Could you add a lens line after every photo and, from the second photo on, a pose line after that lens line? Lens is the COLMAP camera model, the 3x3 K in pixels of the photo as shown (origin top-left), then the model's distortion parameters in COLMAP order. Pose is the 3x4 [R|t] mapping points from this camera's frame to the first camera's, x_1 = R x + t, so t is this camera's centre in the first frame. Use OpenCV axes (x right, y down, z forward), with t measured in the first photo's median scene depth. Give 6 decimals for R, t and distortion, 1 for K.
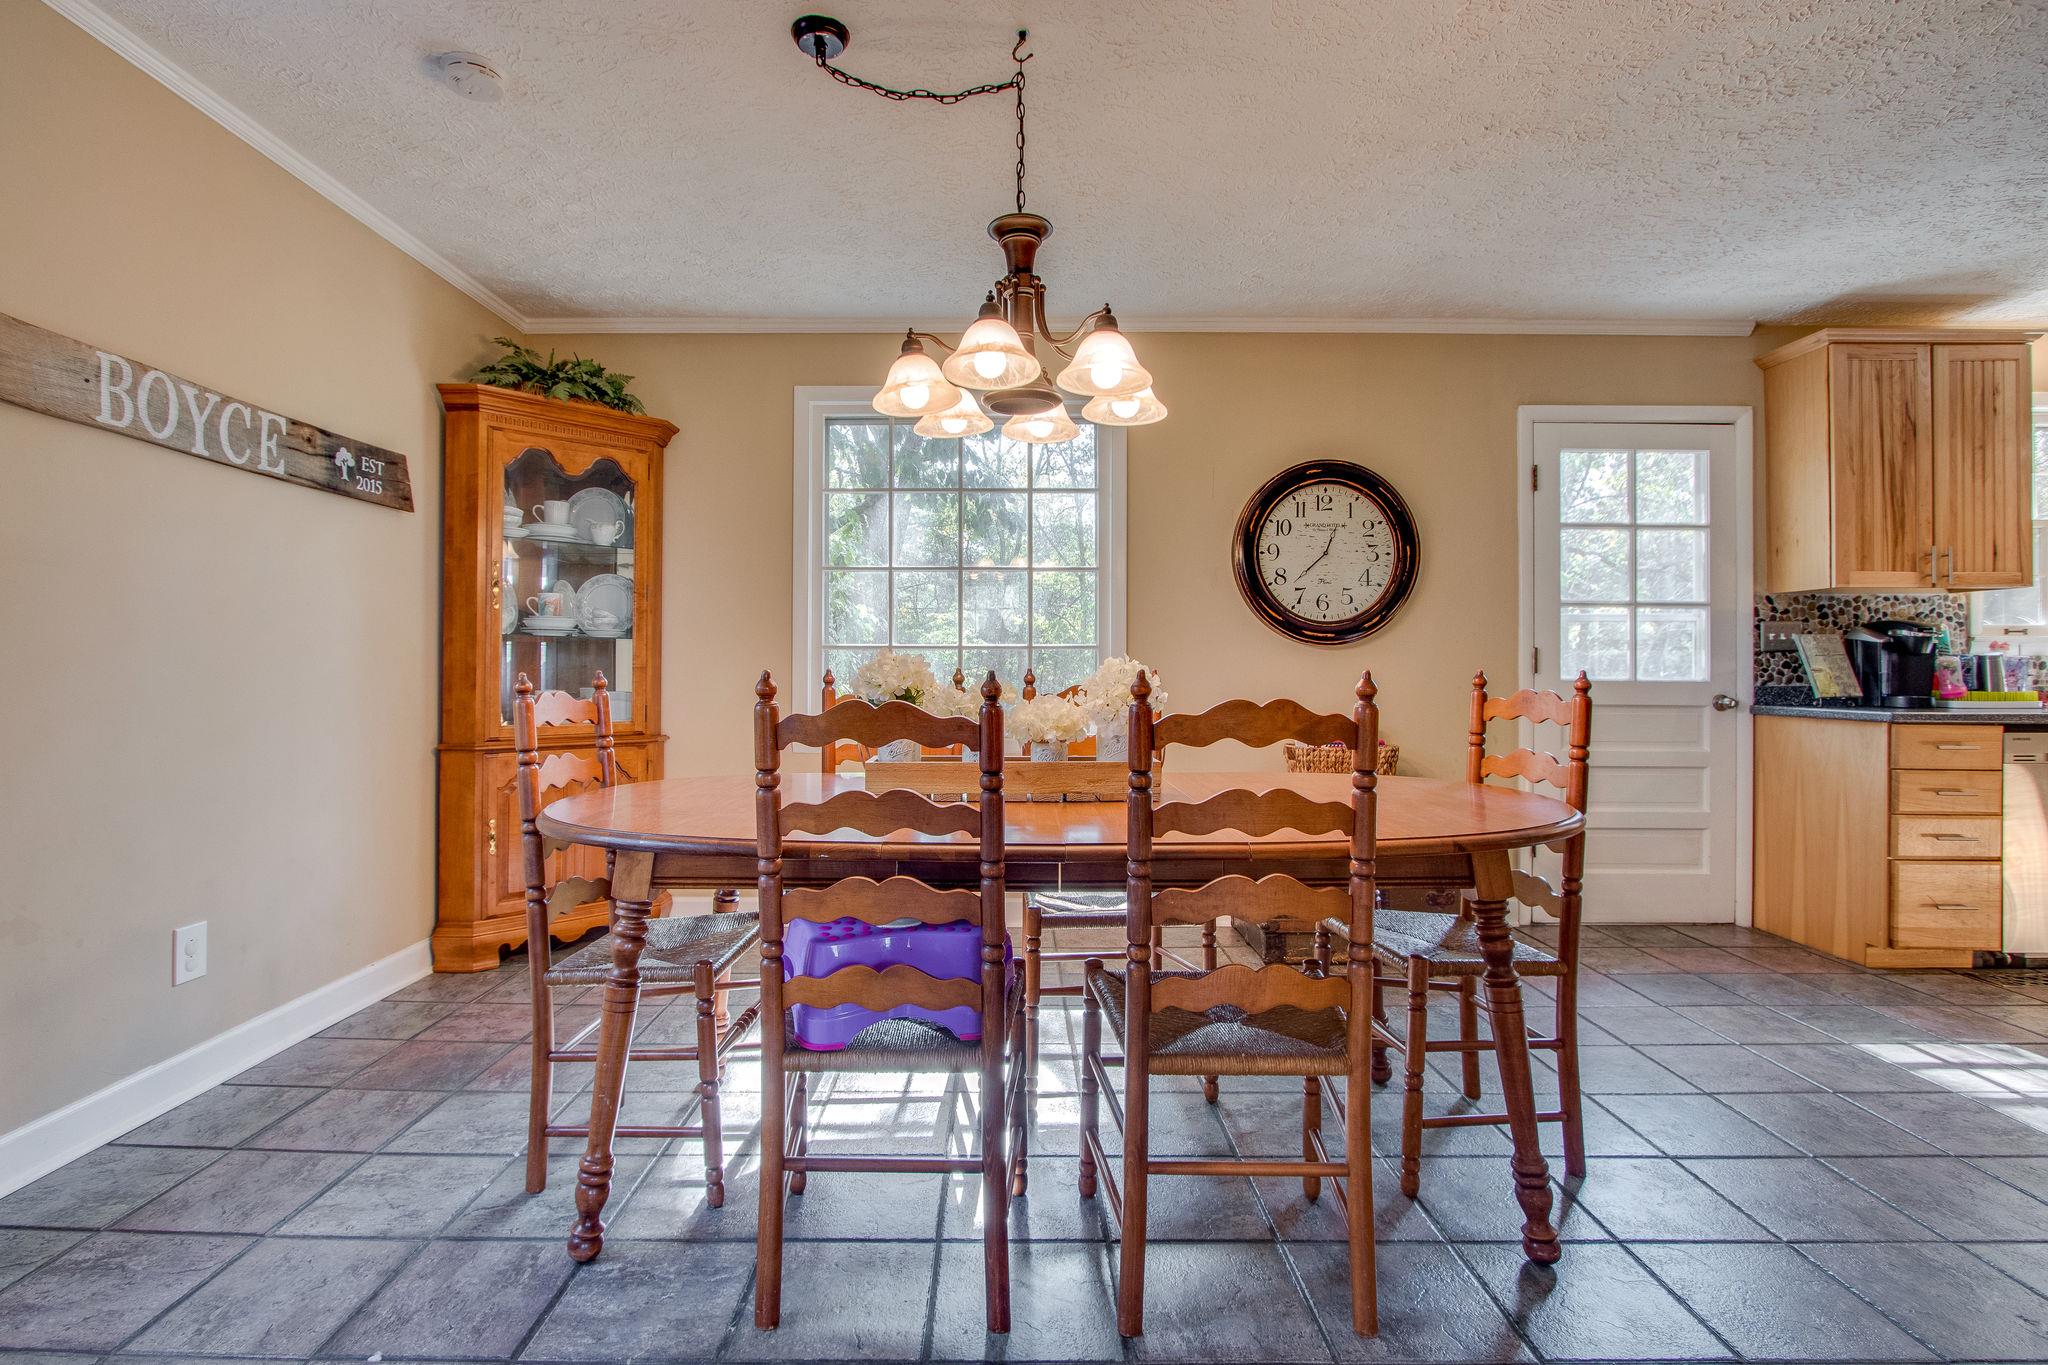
lens RADIAL K [[973.5, 0, 1006.1], [0, 973.5, 663.7], [0, 0, 1]] dist [-0.011043, 0.004466]
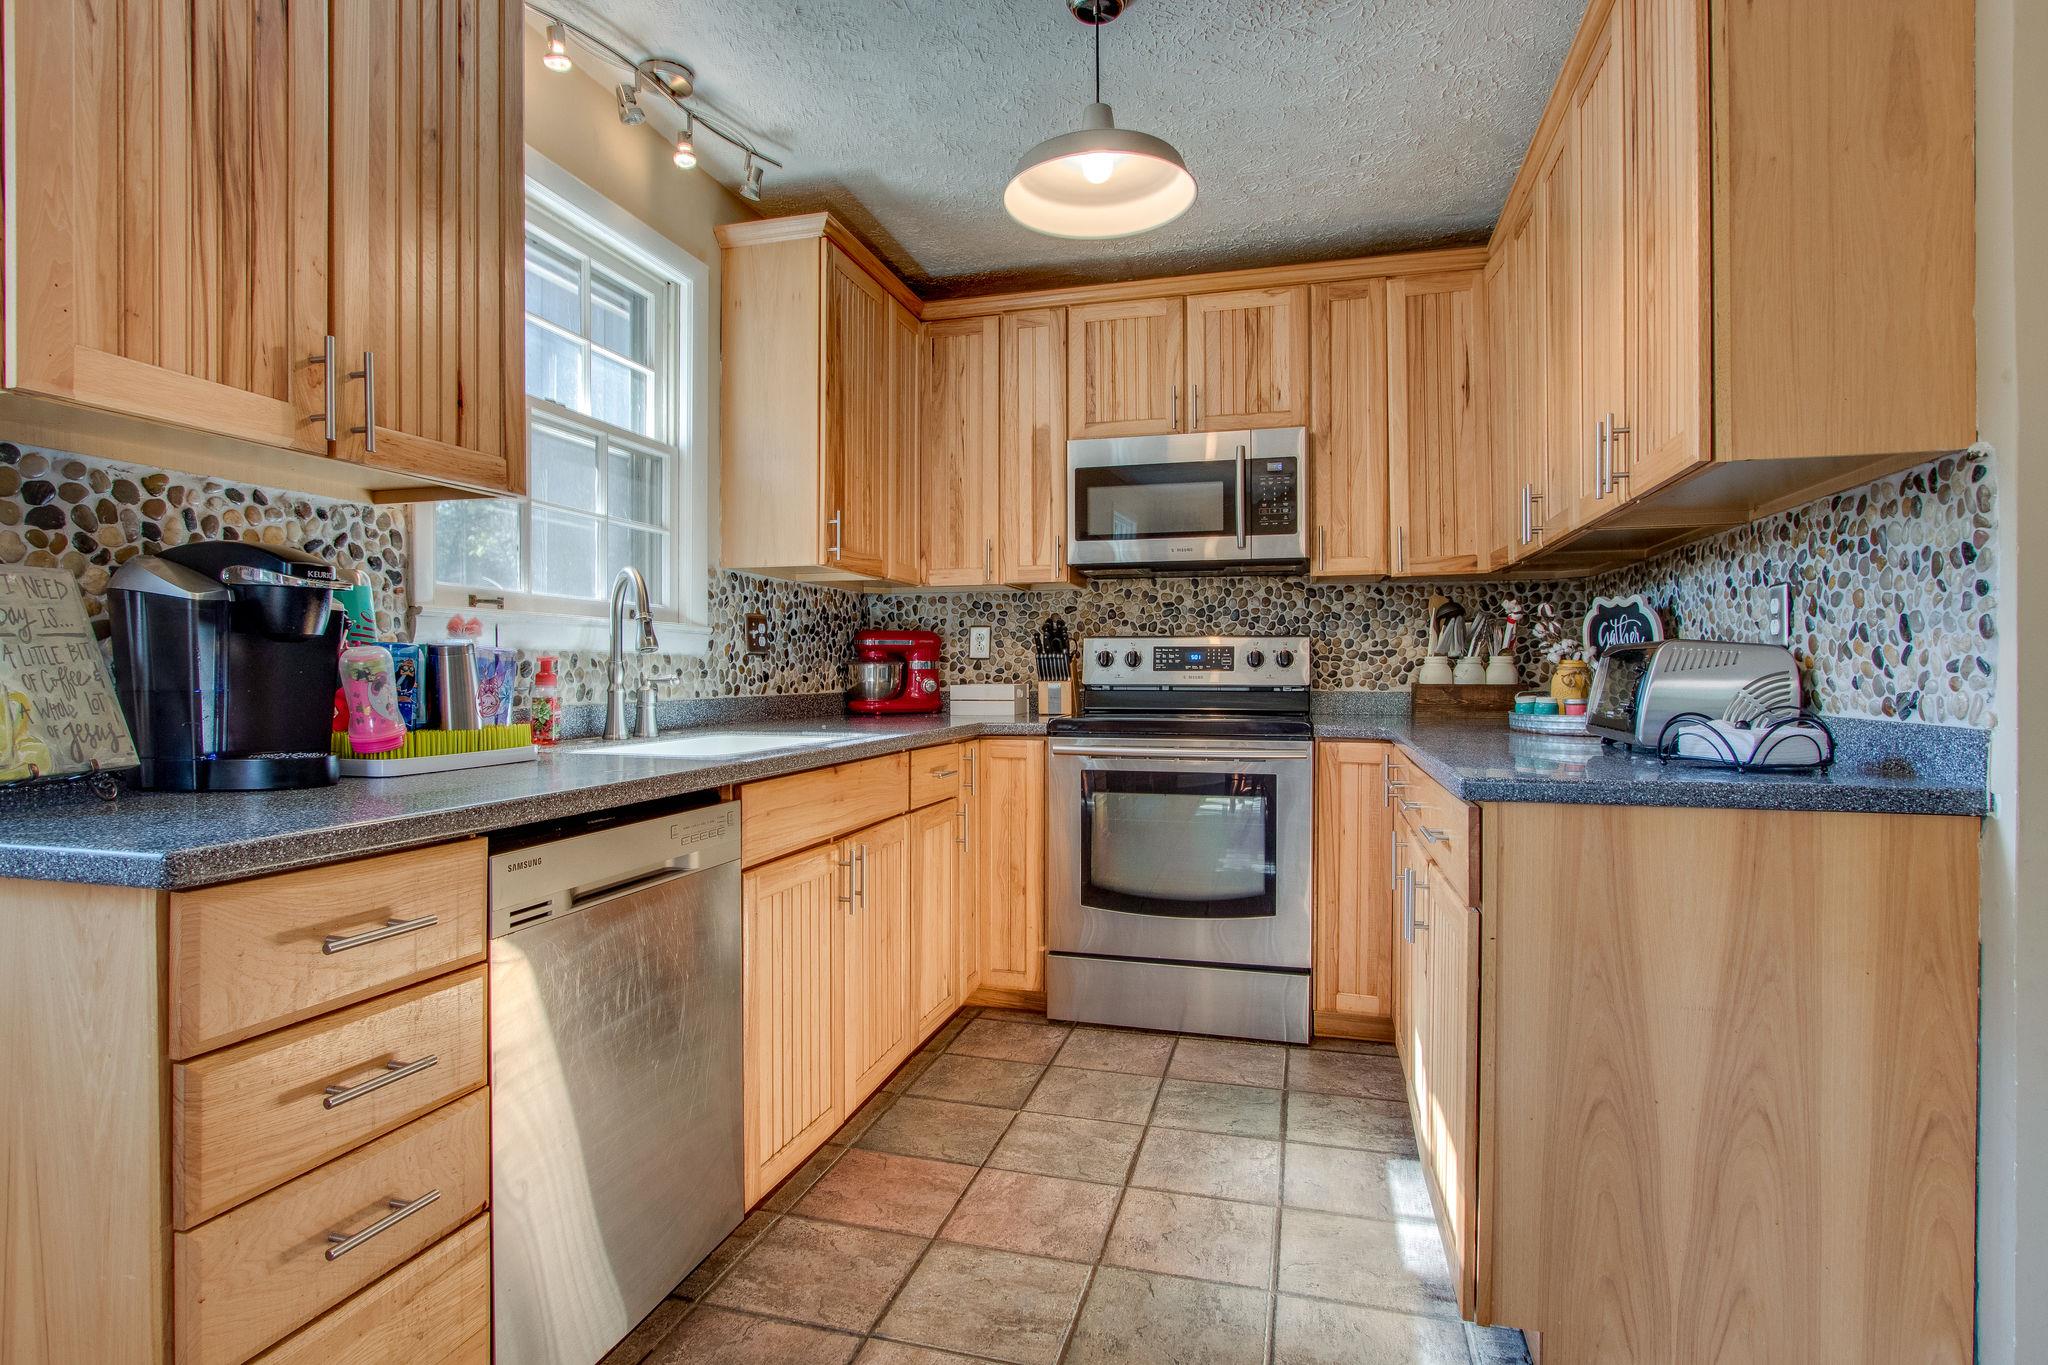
lens RADIAL K [[1057.8, 0, 1019.8], [0, 1057.8, 678.4], [0, 0, 1]] dist [-0.015531, 0.000569]
pose [[0.262165, -0.010323, 0.964968, 0.621270], [-0.001136, 0.999939, 0.011006, 0.000657], [-0.965022, -0.003981, 0.262137, 0.622231]]
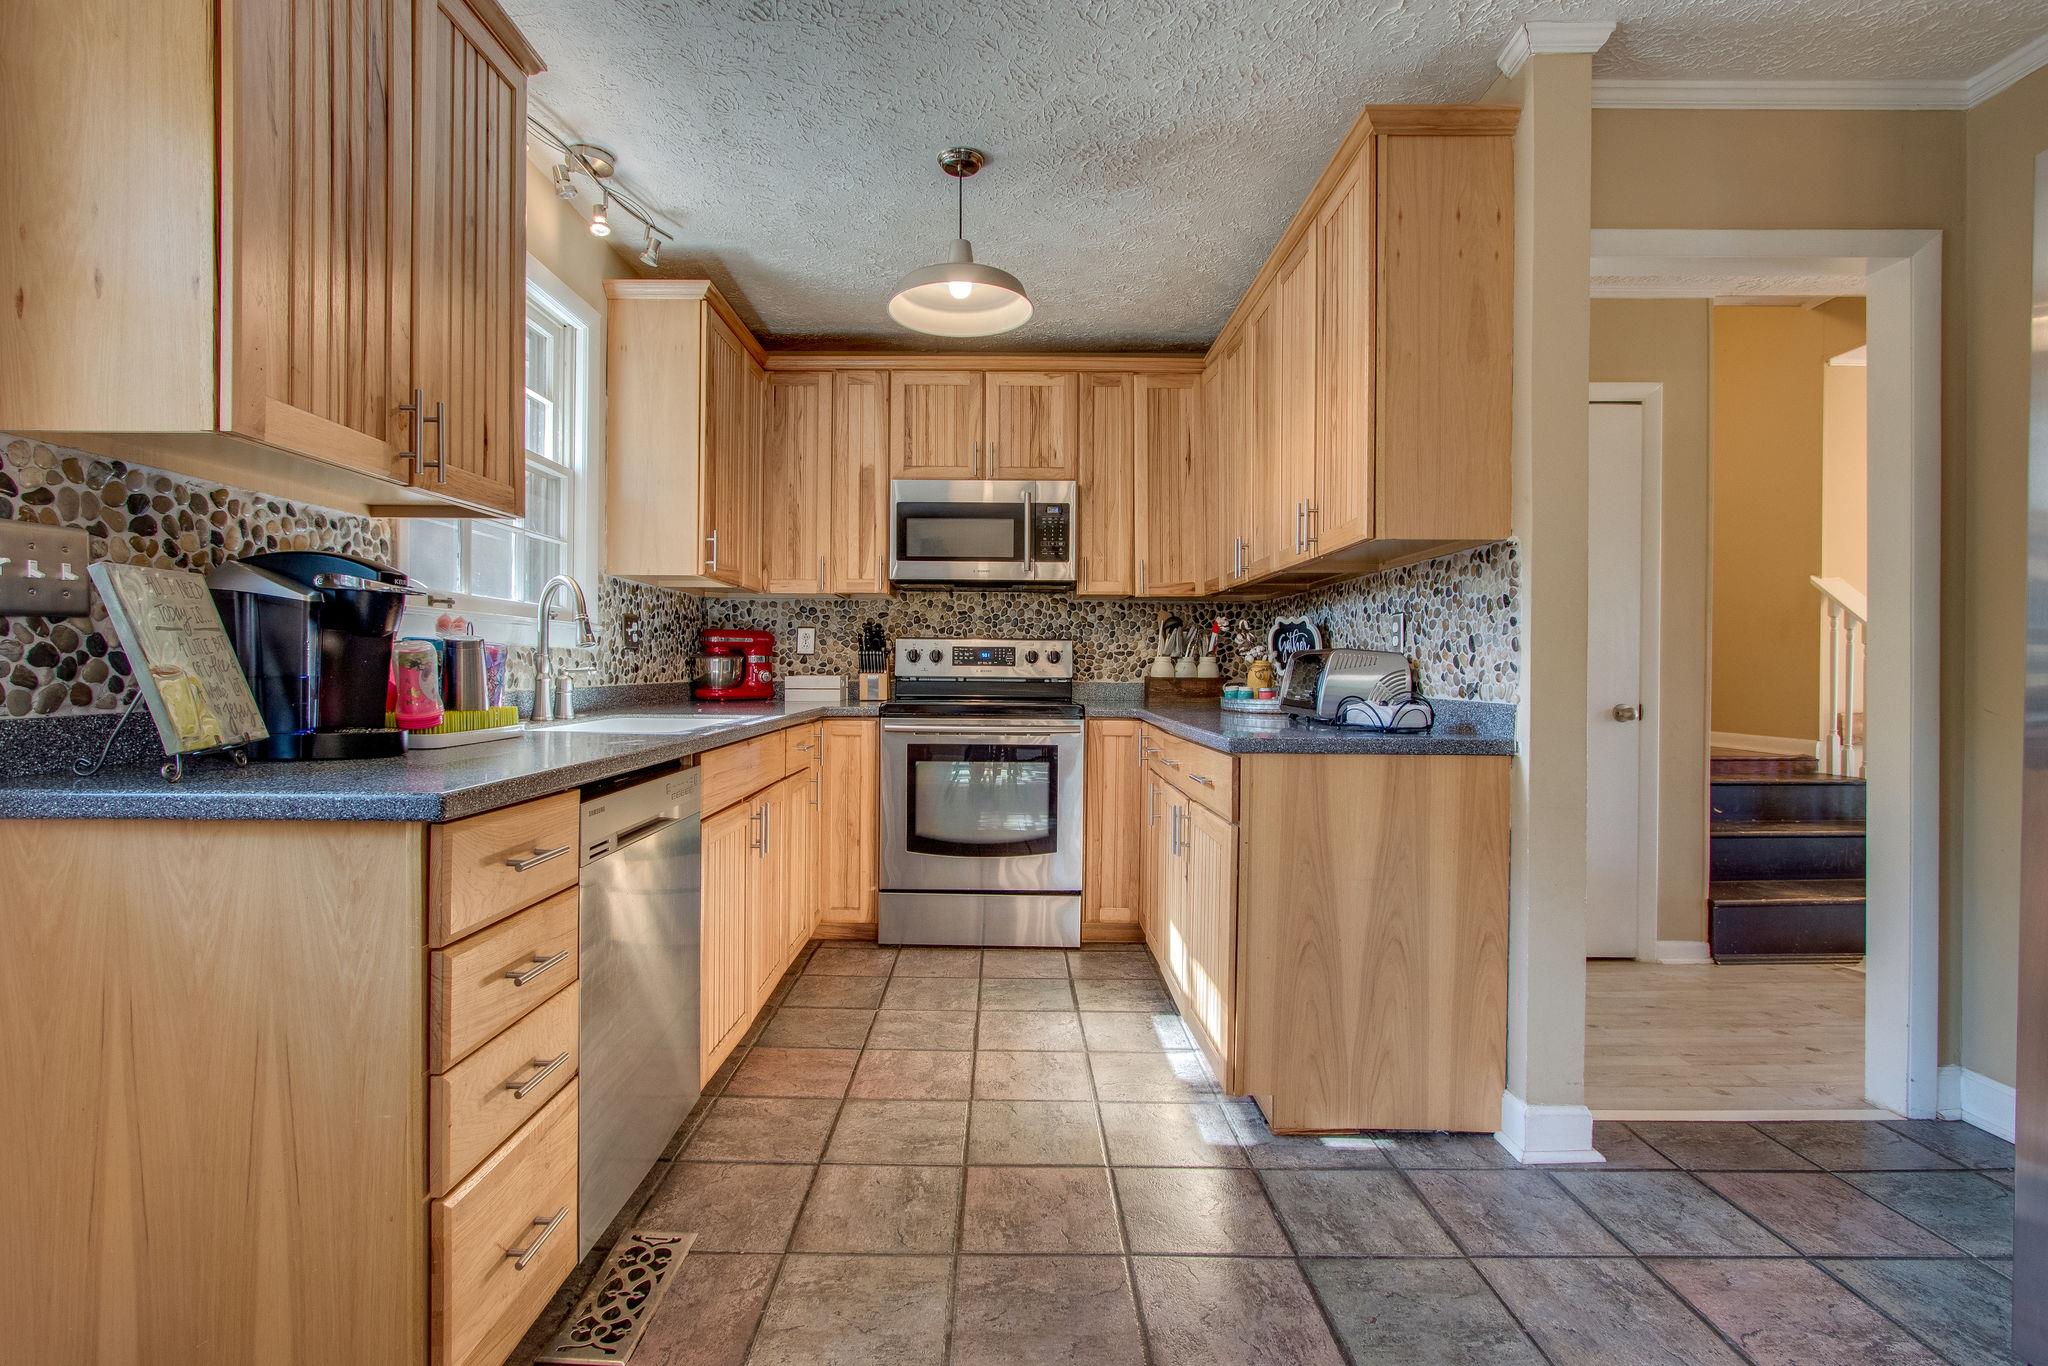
lens RADIAL K [[942.4, 0, 1018.1], [0, 942.4, 676.9], [0, 0, 1]] dist [-0.018944, 0.001898]
pose [[-0.015510, -0.014707, 0.999772, 0.503161], [-0.010482, 0.999839, 0.014545, 0.000586], [-0.999825, -0.010254, -0.015661, 0.699662]]
